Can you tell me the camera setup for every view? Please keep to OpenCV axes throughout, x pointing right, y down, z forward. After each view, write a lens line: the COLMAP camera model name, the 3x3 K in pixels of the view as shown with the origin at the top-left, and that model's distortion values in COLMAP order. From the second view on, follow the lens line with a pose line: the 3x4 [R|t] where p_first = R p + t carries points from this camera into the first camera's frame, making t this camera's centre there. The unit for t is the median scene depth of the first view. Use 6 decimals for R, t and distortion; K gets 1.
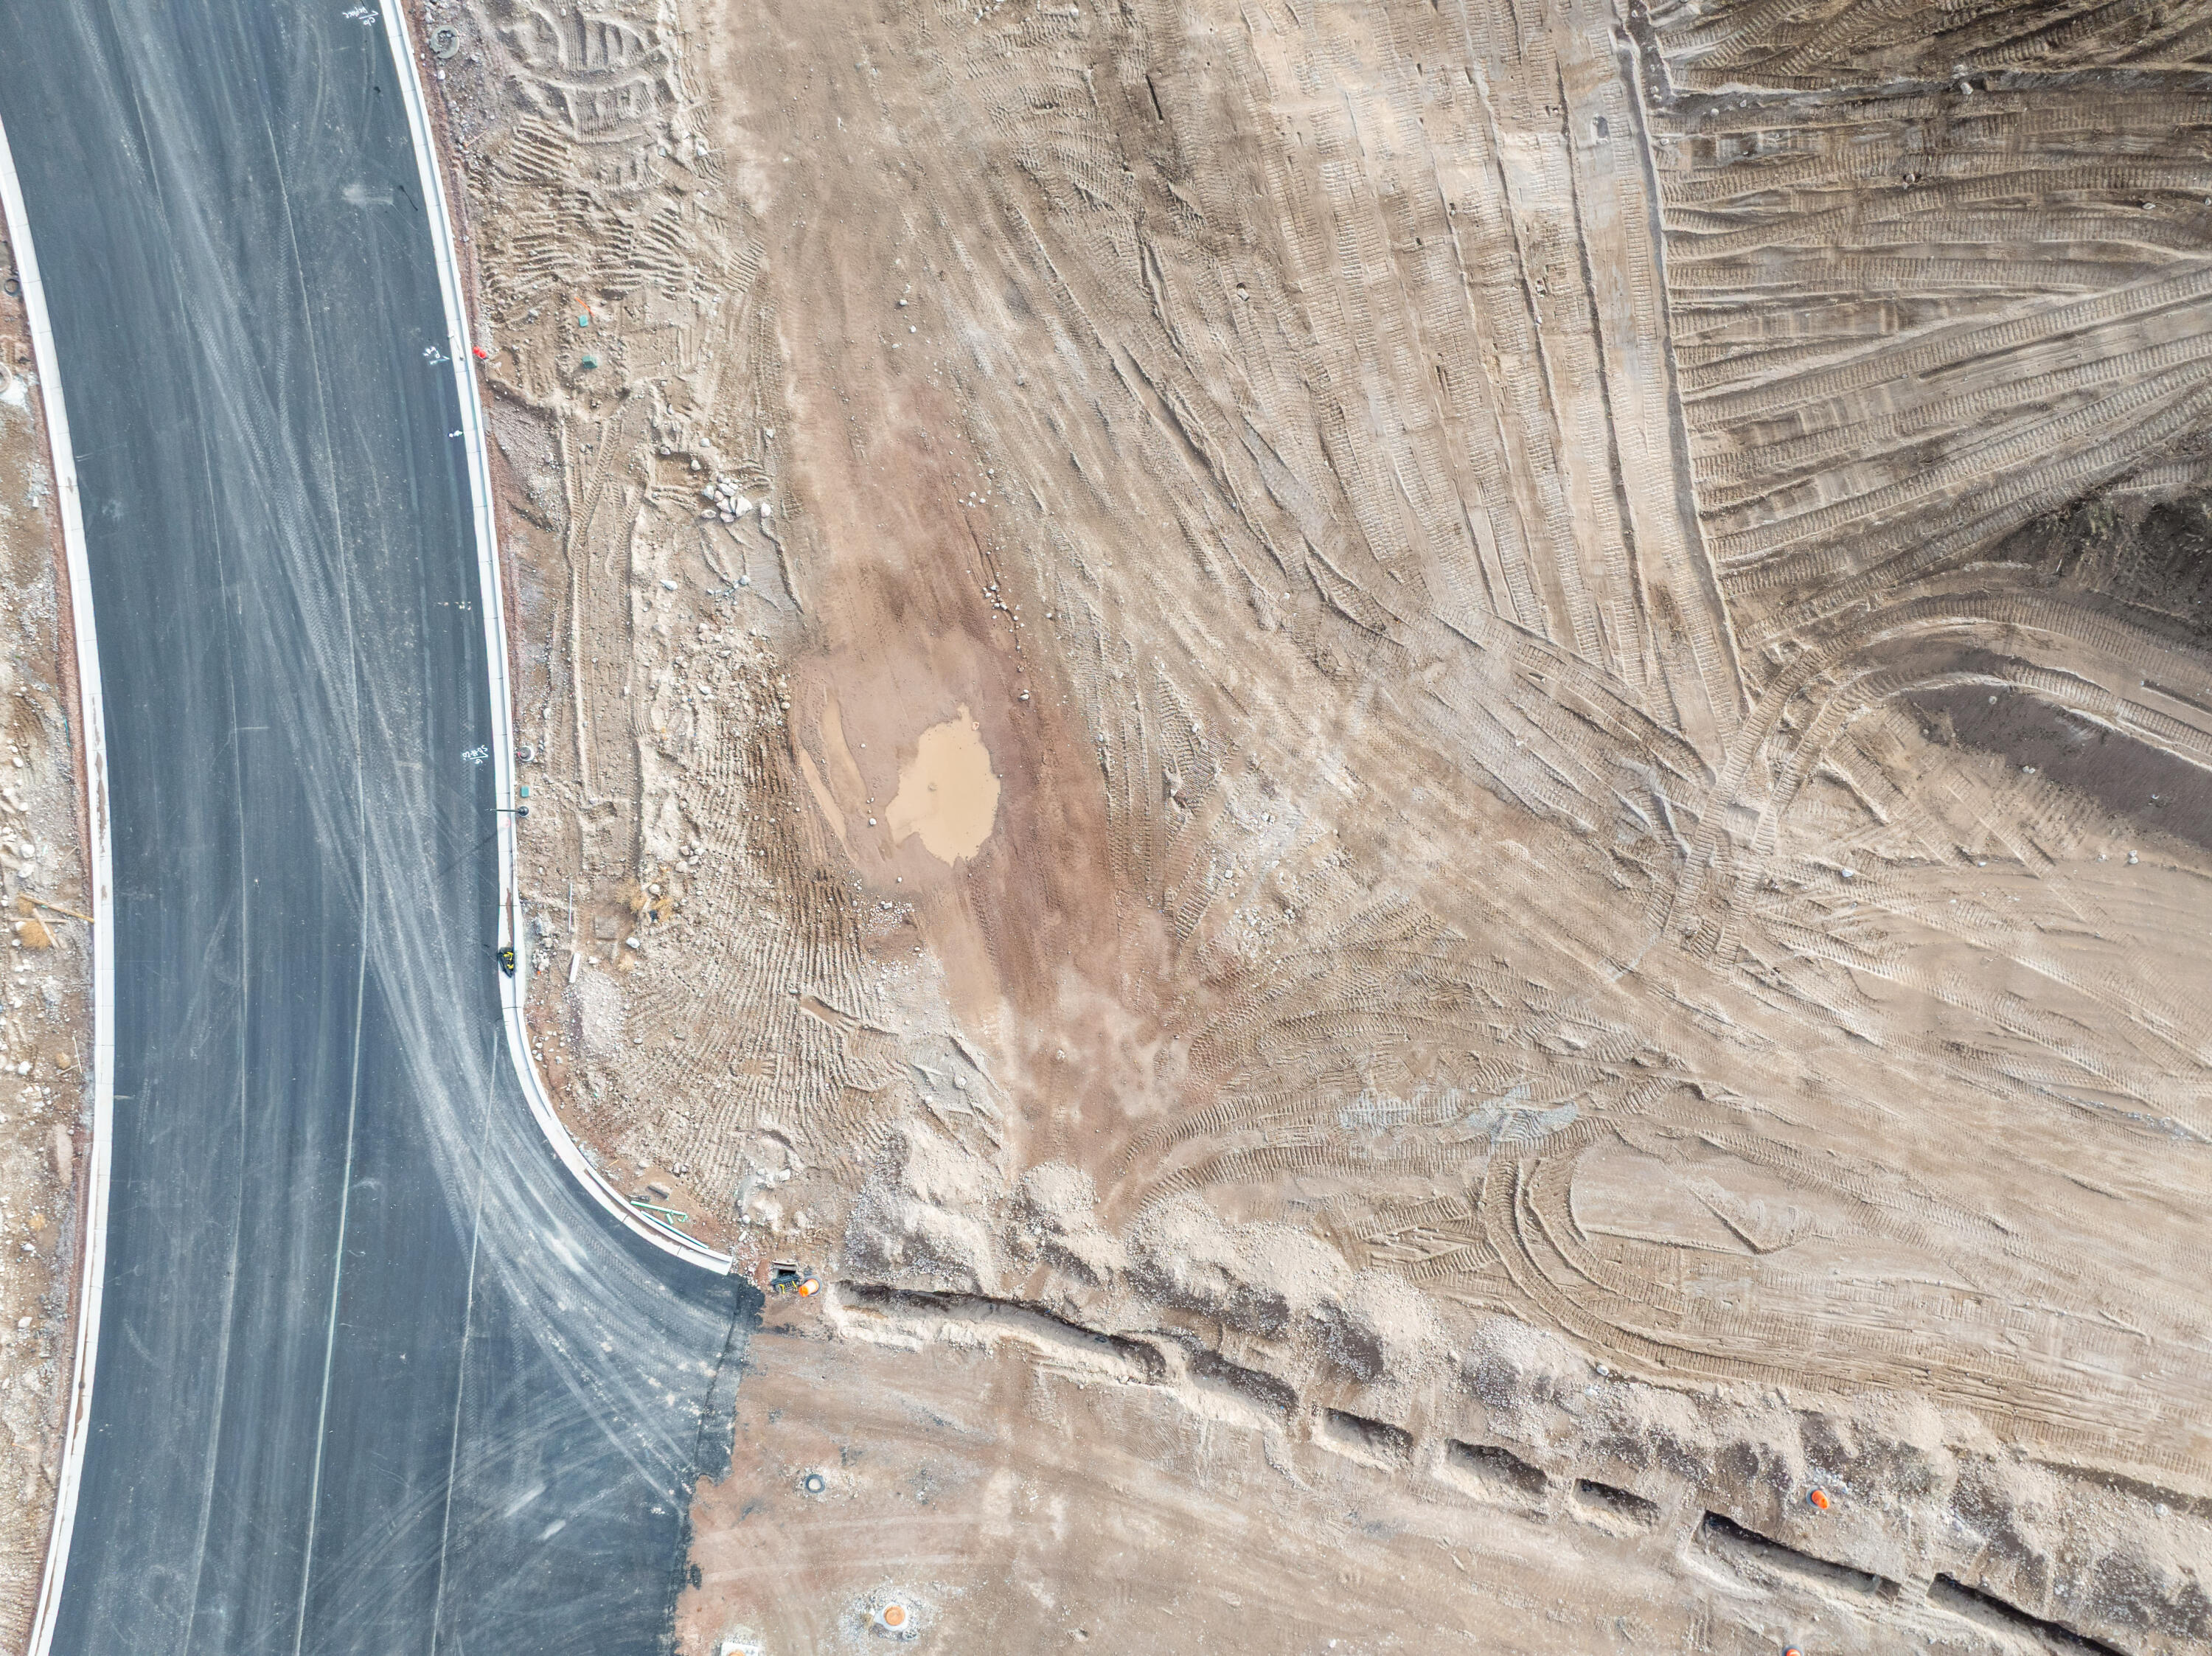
lens RADIAL K [[1560.1, 0, 1110.5], [0, 1560.1, 827.7], [0, 0, 1]] dist [-0.036463, -0.002811]
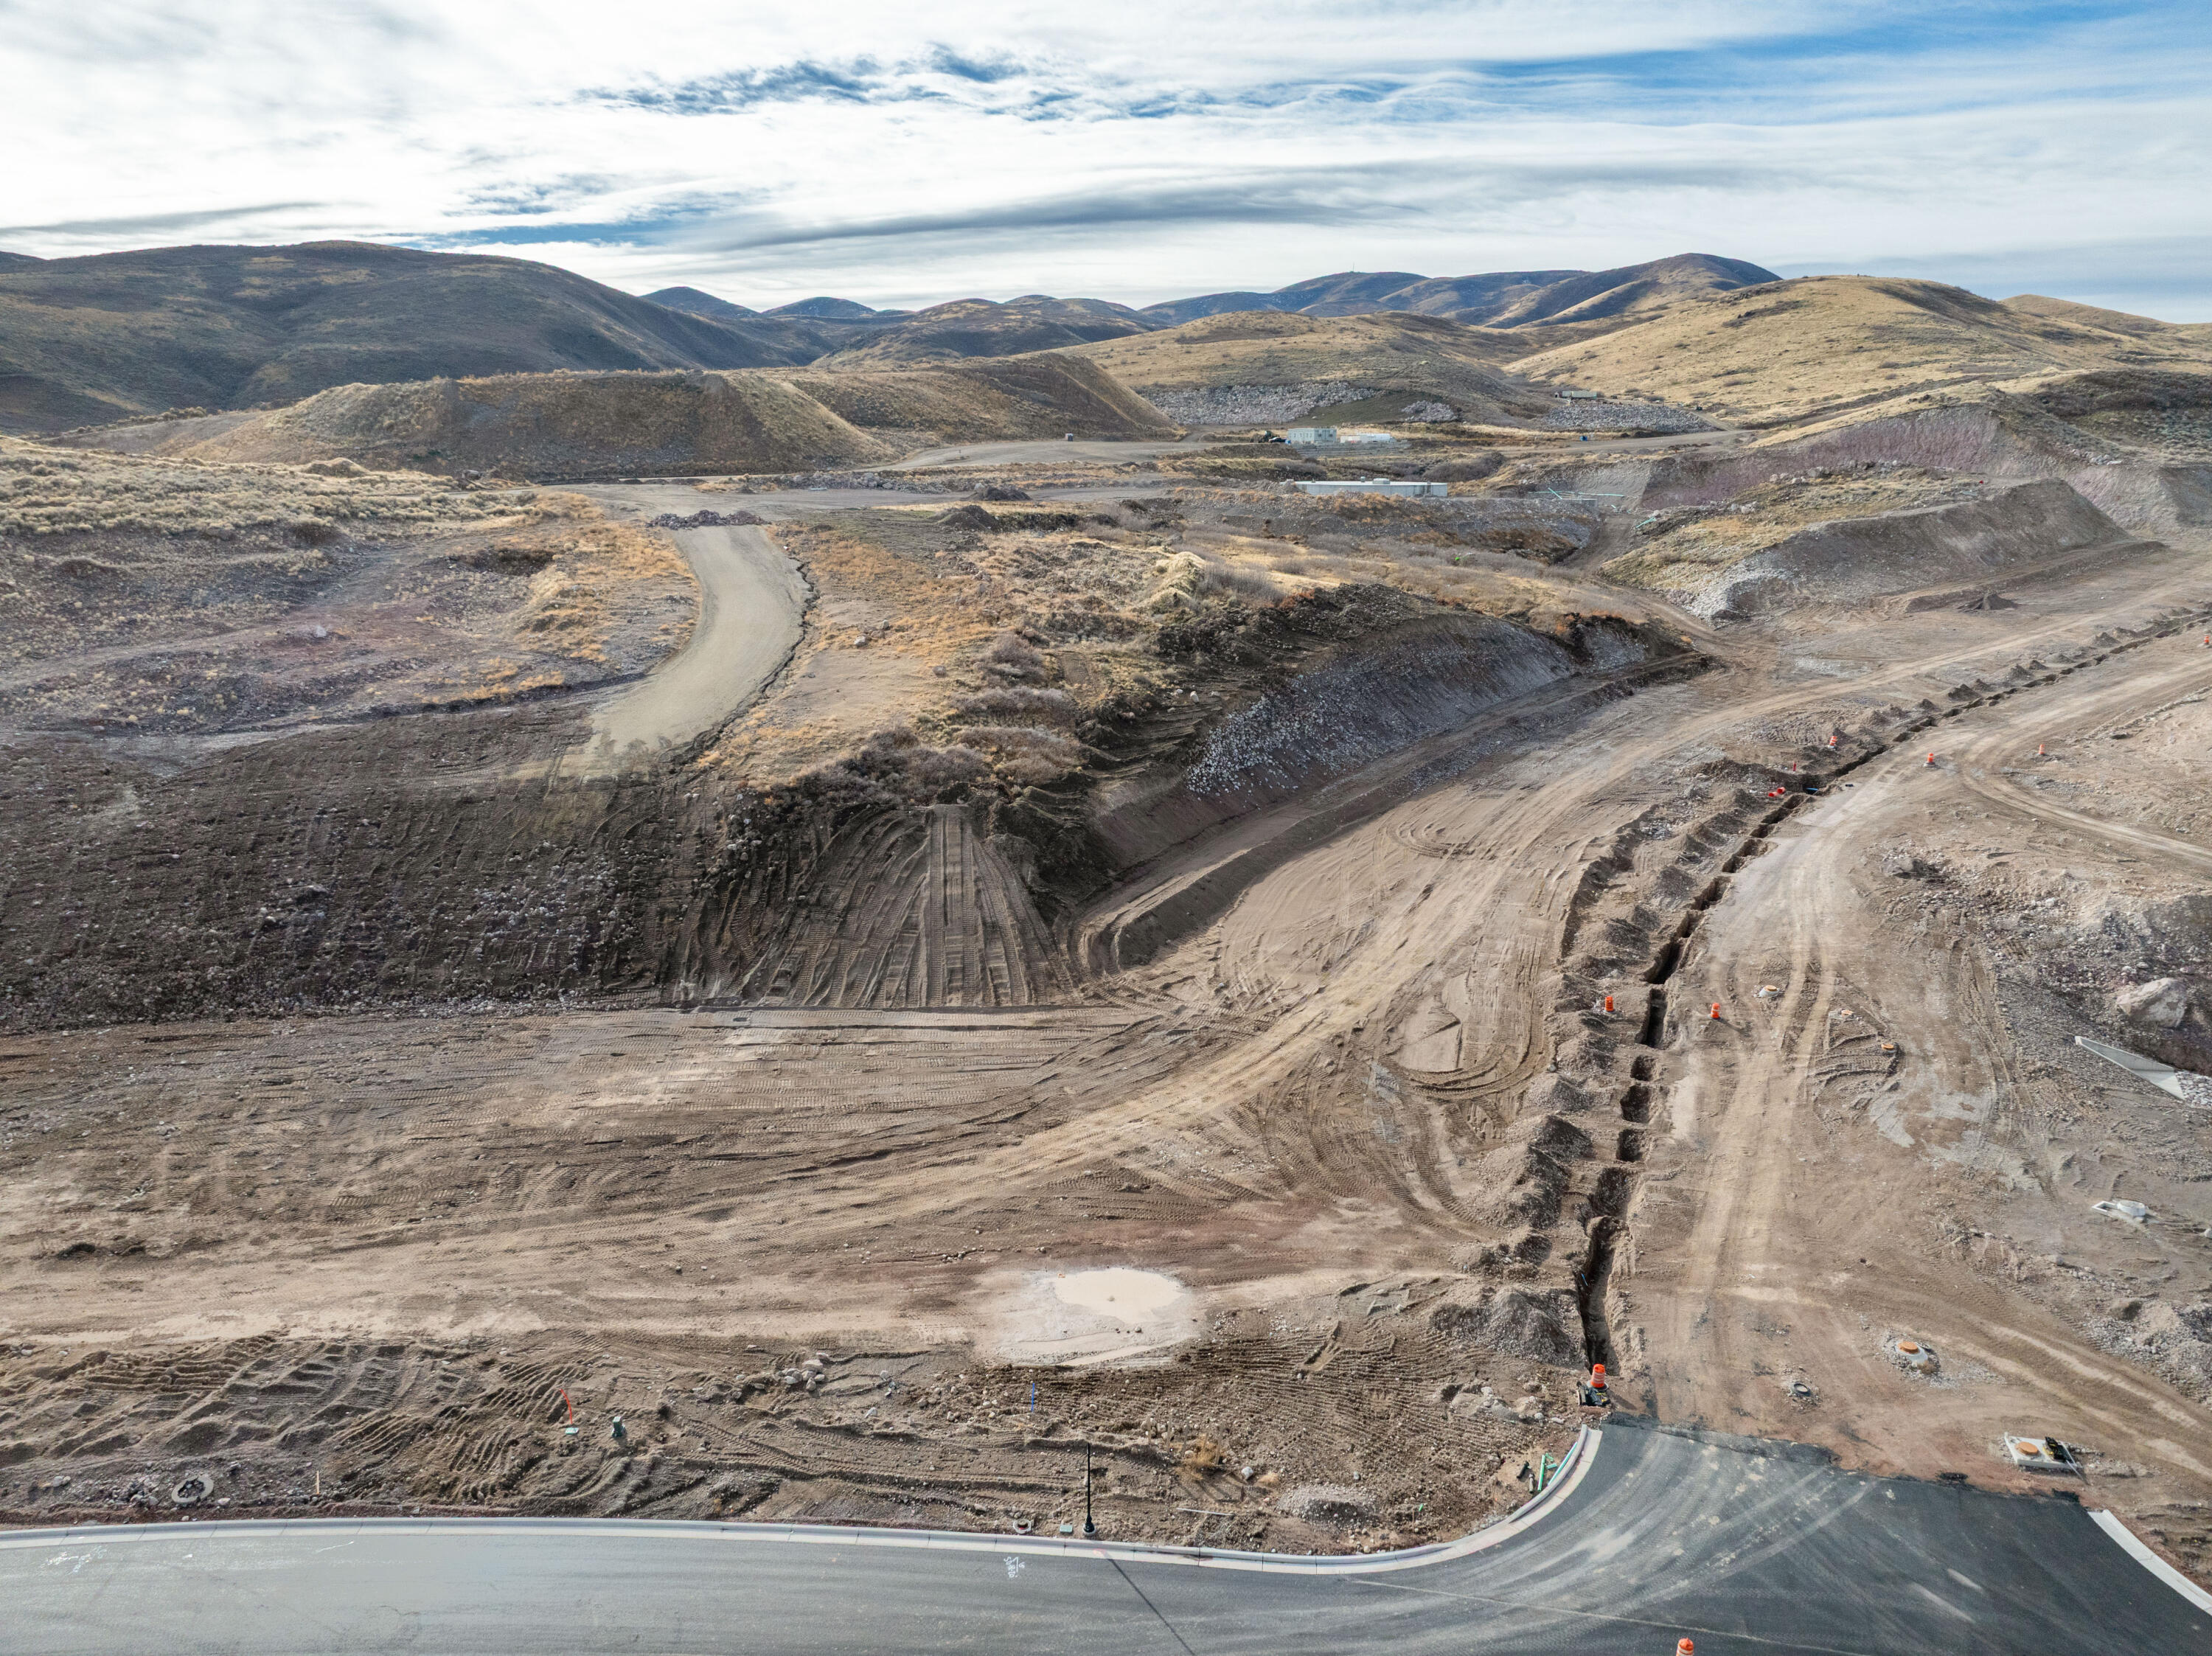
lens RADIAL K [[1560.1, 0, 1110.5], [0, 1560.1, 827.7], [0, 0, 1]] dist [-0.036463, -0.002811]
pose [[0.107458, -0.234428, 0.966176, -1.103626], [0.994159, 0.035174, -0.102036, 0.073741], [-0.010064, 0.971497, 0.236839, 0.422672]]
